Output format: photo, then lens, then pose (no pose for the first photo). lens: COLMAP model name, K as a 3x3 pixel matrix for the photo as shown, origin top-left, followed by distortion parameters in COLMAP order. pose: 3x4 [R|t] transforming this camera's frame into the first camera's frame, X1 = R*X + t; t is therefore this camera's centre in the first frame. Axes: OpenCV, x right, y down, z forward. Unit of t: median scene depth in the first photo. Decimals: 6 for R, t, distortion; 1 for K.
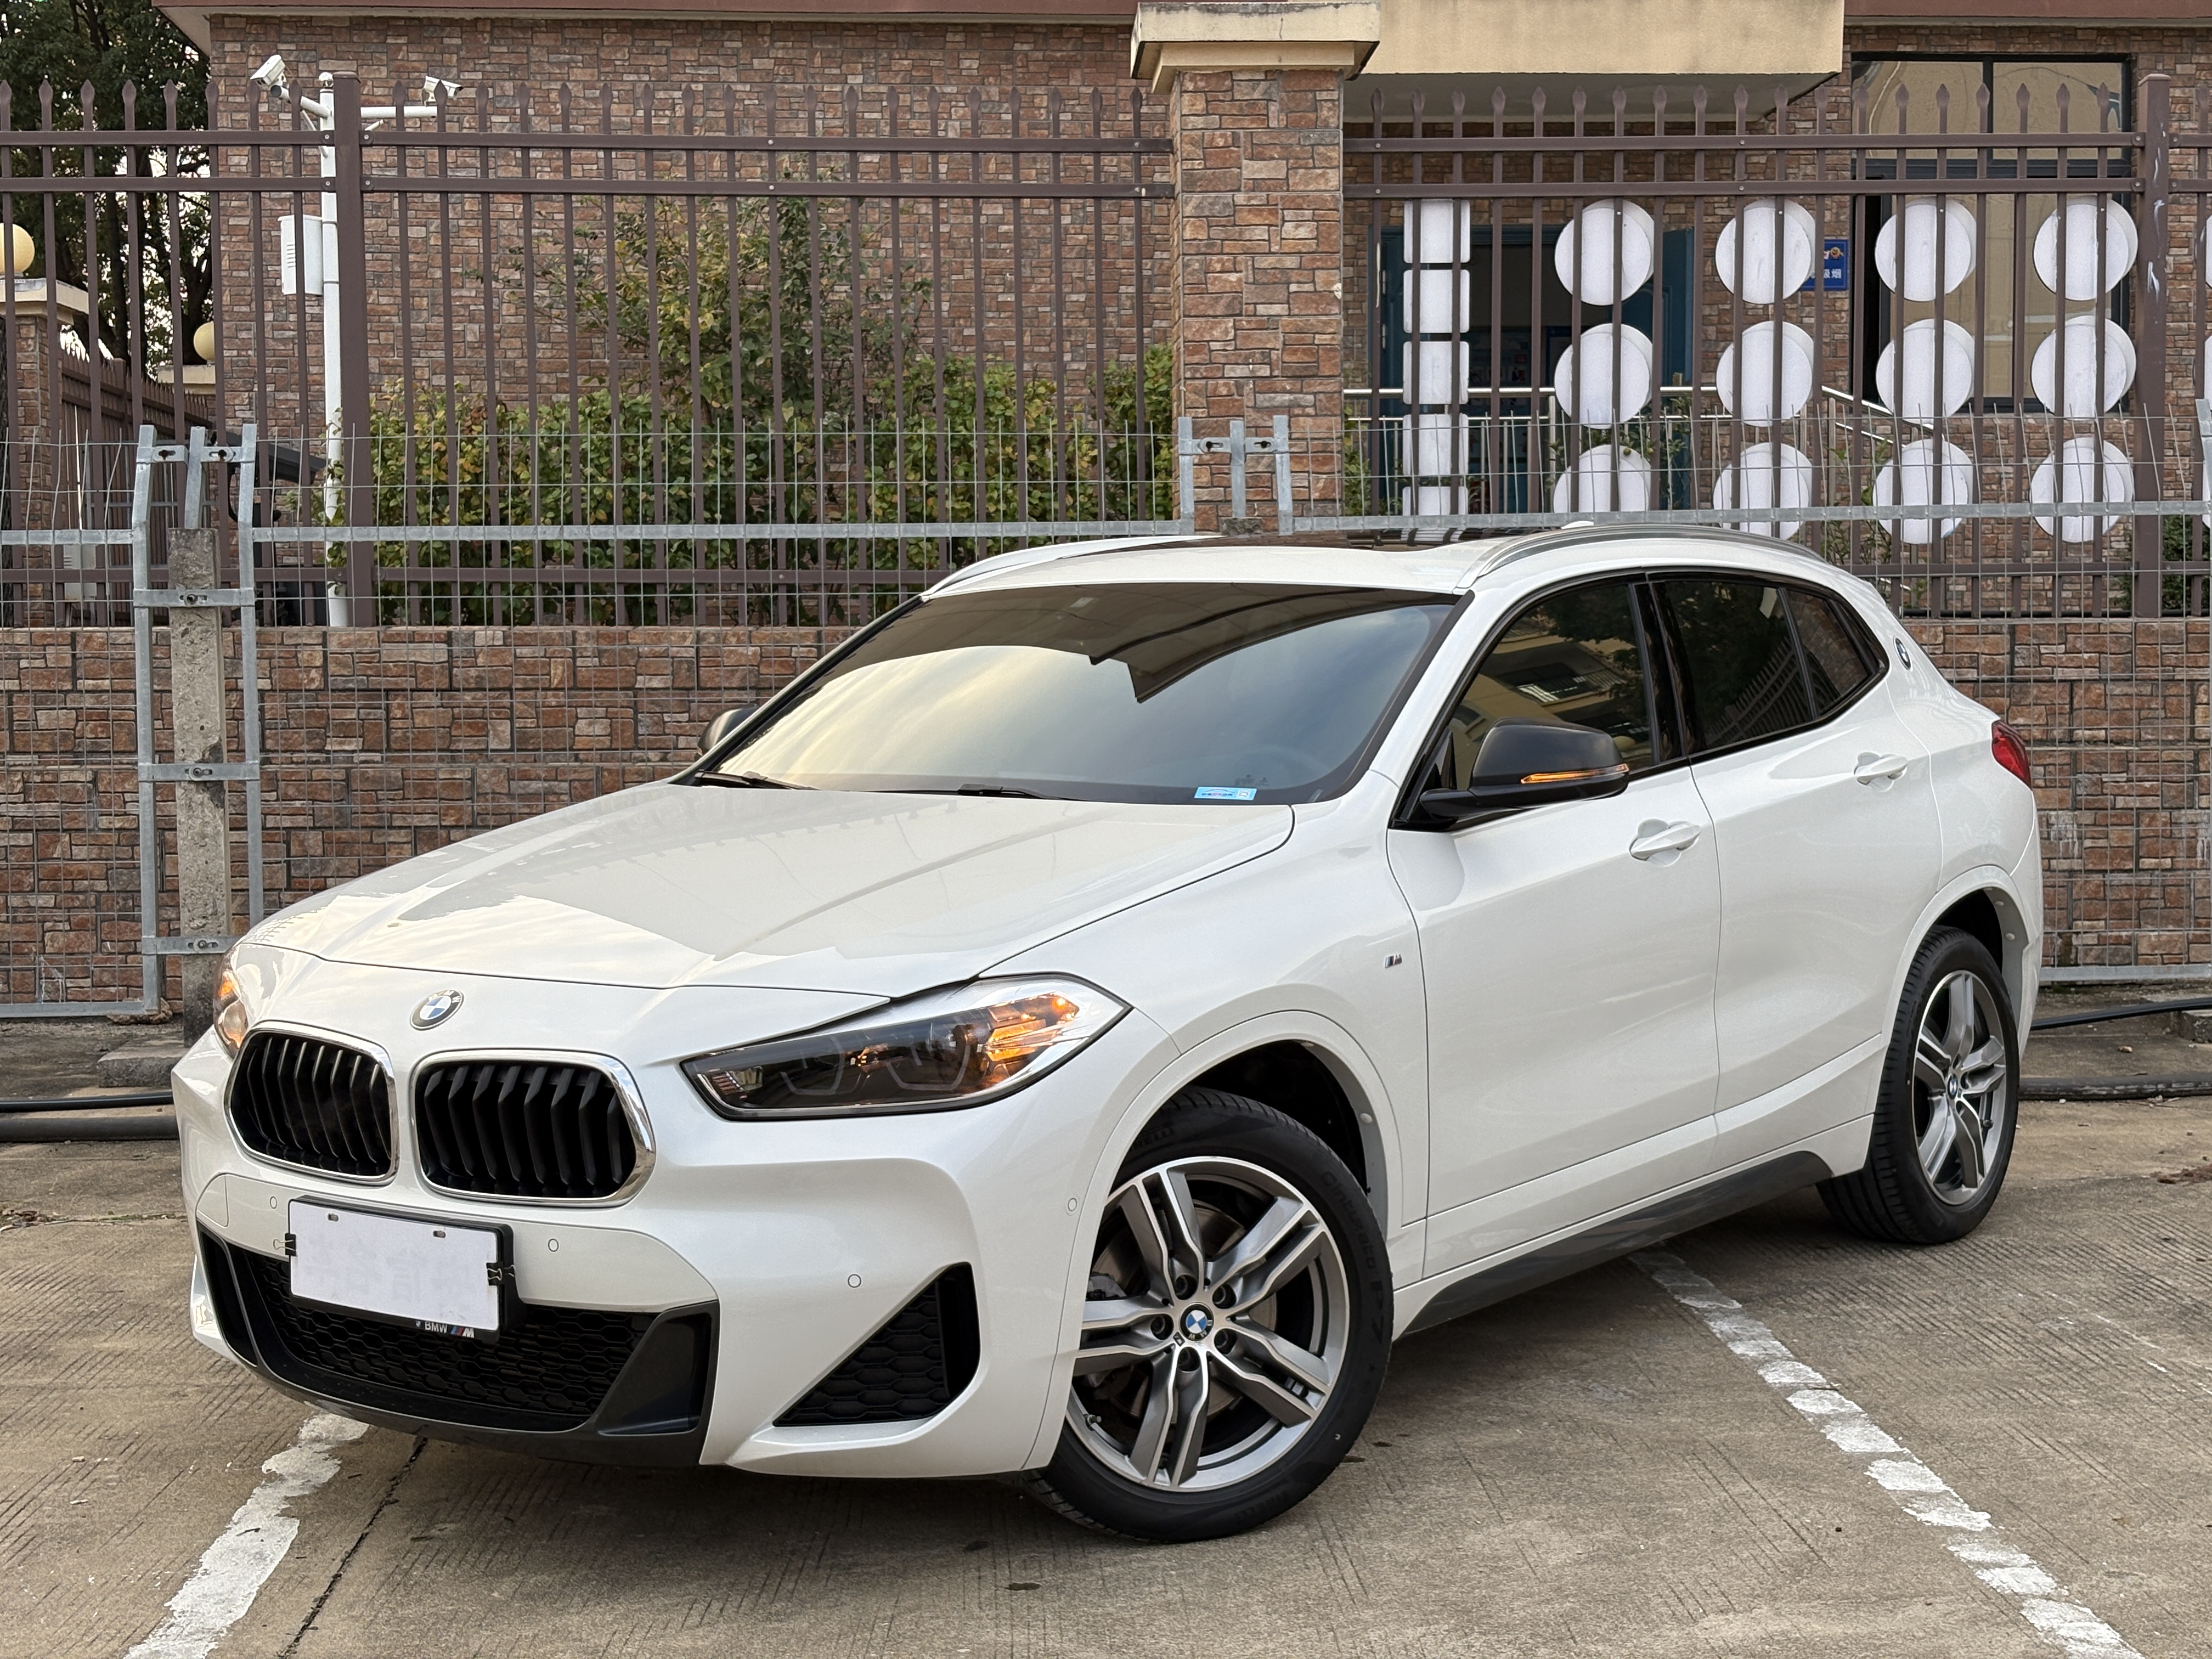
lens RADIAL K [[3316.4, 0, 1106.6], [0, 3316.4, 822.1], [0, 0, 1]] dist [0.101129, 0.000000]
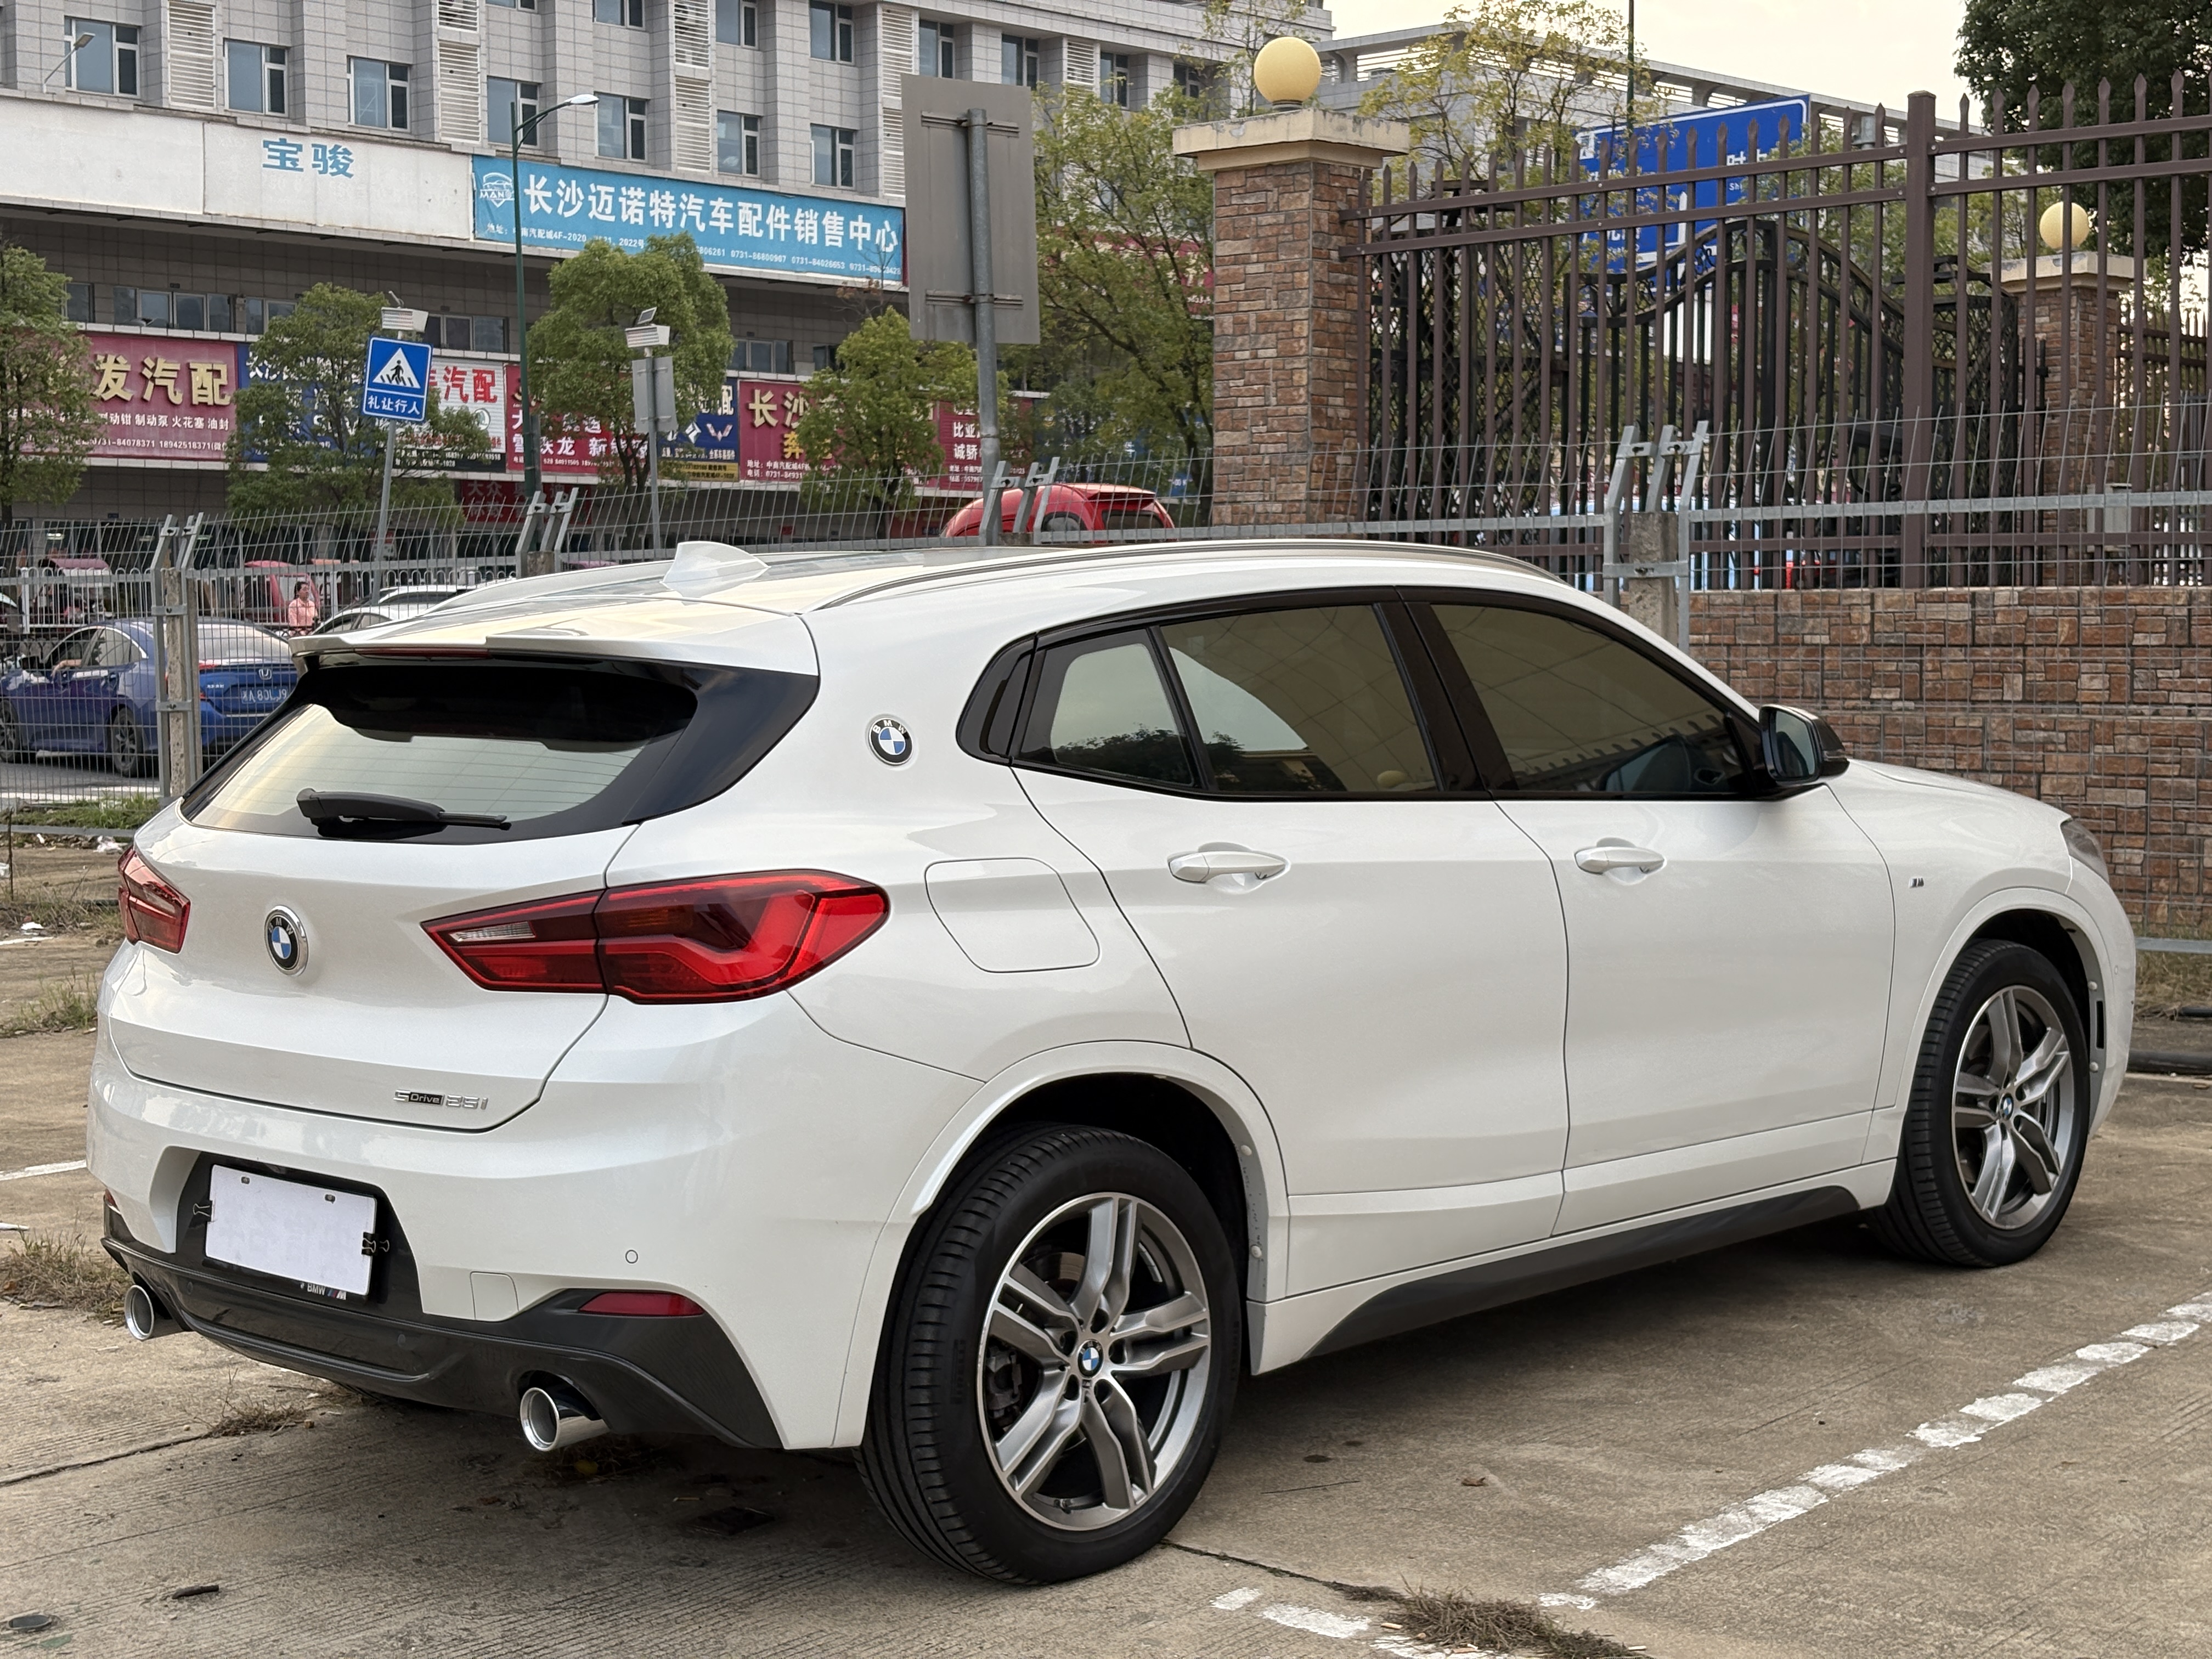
lens RADIAL K [[3316.4, 0, 1081.1], [0, 3316.4, 830.9], [0, 0, 1]] dist [0.101129, 0.000000]
pose [[0.707819, 0.050017, -0.704621, 0.372181], [-0.032976, 0.998742, 0.037769, -0.010485], [0.705624, -0.003498, 0.708578, 0.010054]]
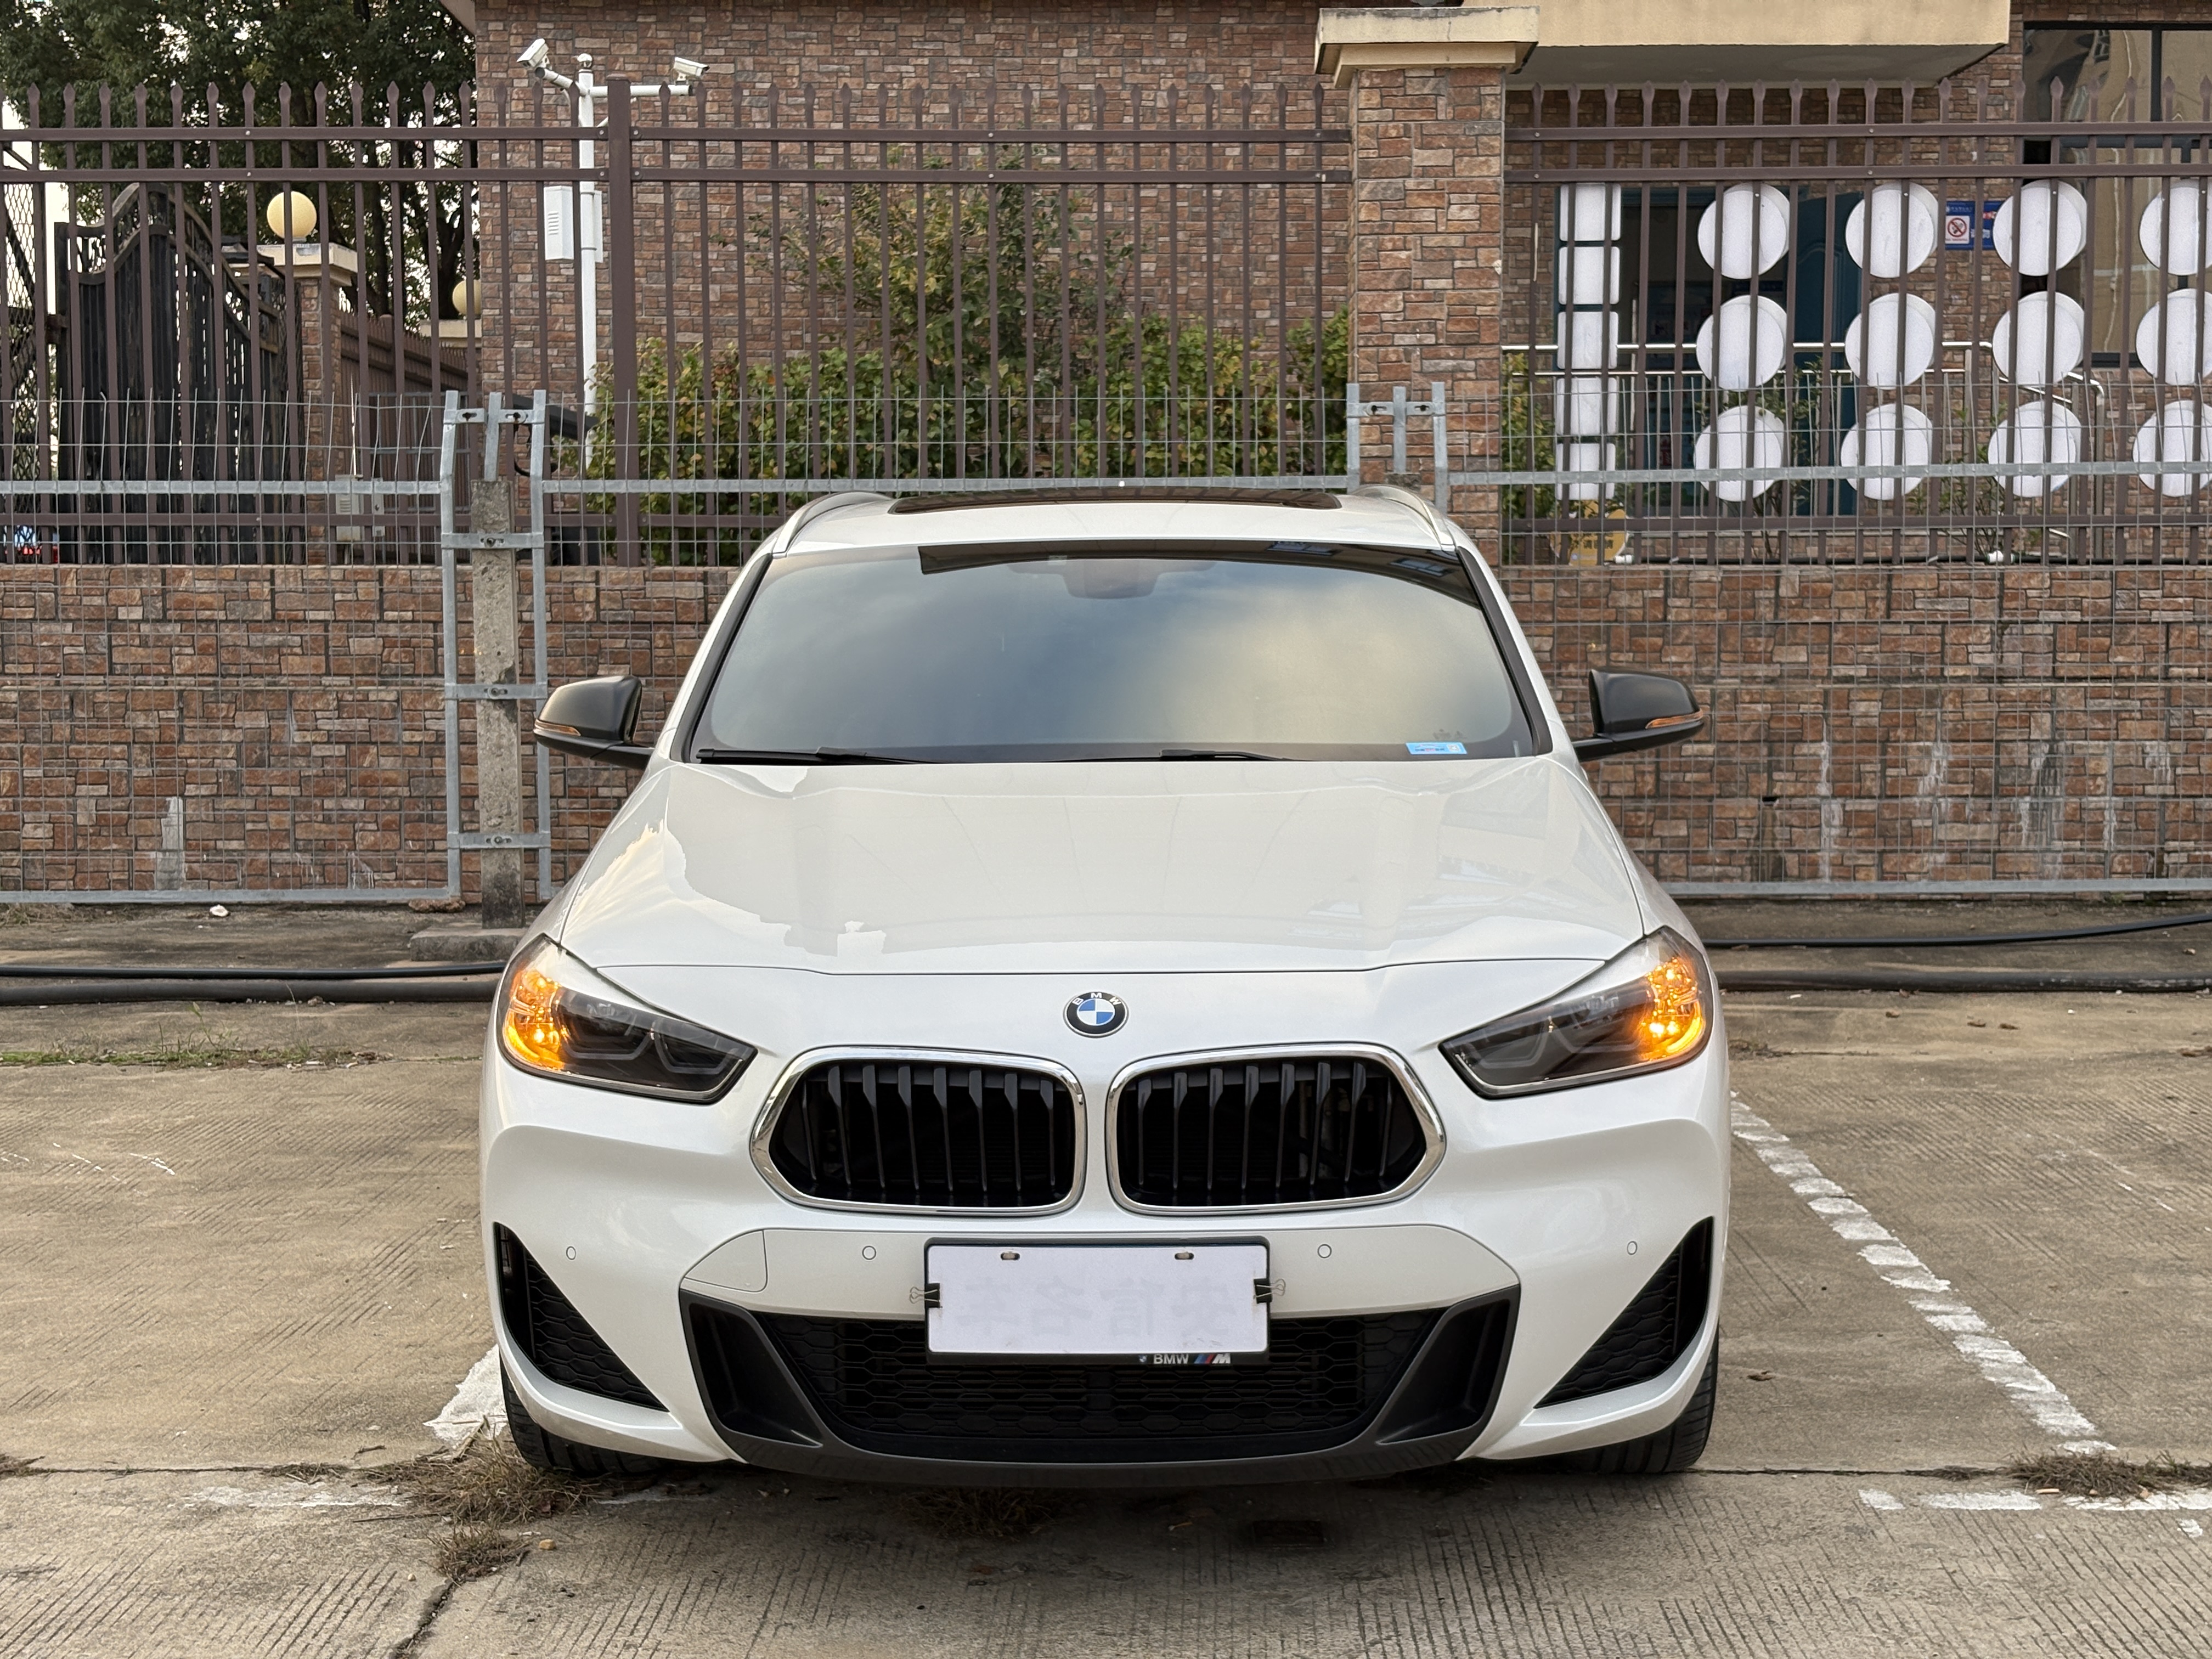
lens RADIAL K [[3316.4, 0, 1109.4], [0, 3316.4, 840.8], [0, 0, 1]] dist [0.101129, 0.000000]
pose [[0.997963, 0.010598, -0.062913, 0.012071], [-0.009150, 0.999688, 0.023258, 0.007002], [0.063140, -0.022635, 0.997748, -0.120910]]
